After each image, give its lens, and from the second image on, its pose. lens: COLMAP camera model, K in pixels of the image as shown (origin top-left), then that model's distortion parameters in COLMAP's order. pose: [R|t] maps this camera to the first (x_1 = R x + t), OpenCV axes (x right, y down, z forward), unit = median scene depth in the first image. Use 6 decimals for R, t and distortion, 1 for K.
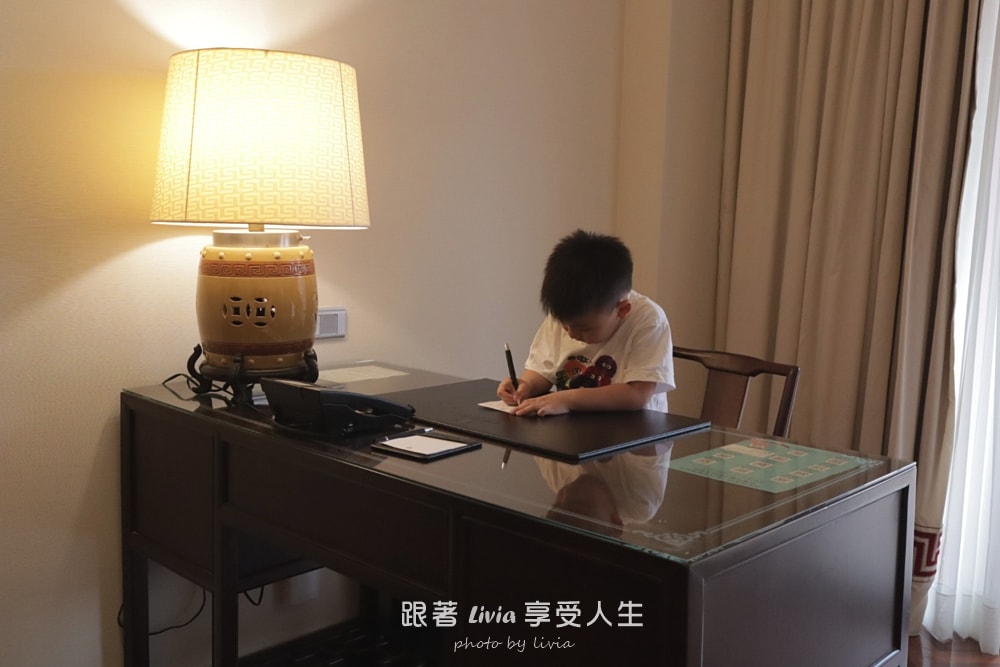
lens RADIAL K [[951.8, 0, 500.0], [0, 951.8, 333.5], [0, 0, 1]] dist [0.011980, -0.007637]
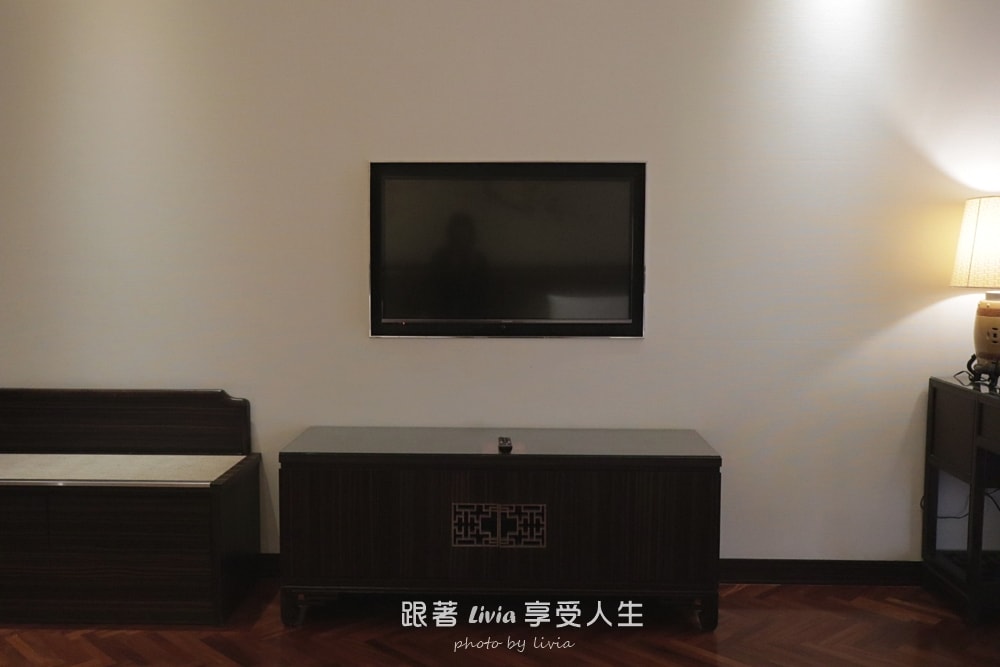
lens RADIAL K [[951.8, 0, 500.0], [0, 951.8, 333.5], [0, 0, 1]] dist [0.011980, -0.007637]
pose [[0.676919, 0.035181, -0.735216, 0.411065], [-0.072735, 0.997165, -0.019251, 0.073937], [0.732455, 0.066508, 0.677559, -0.903488]]
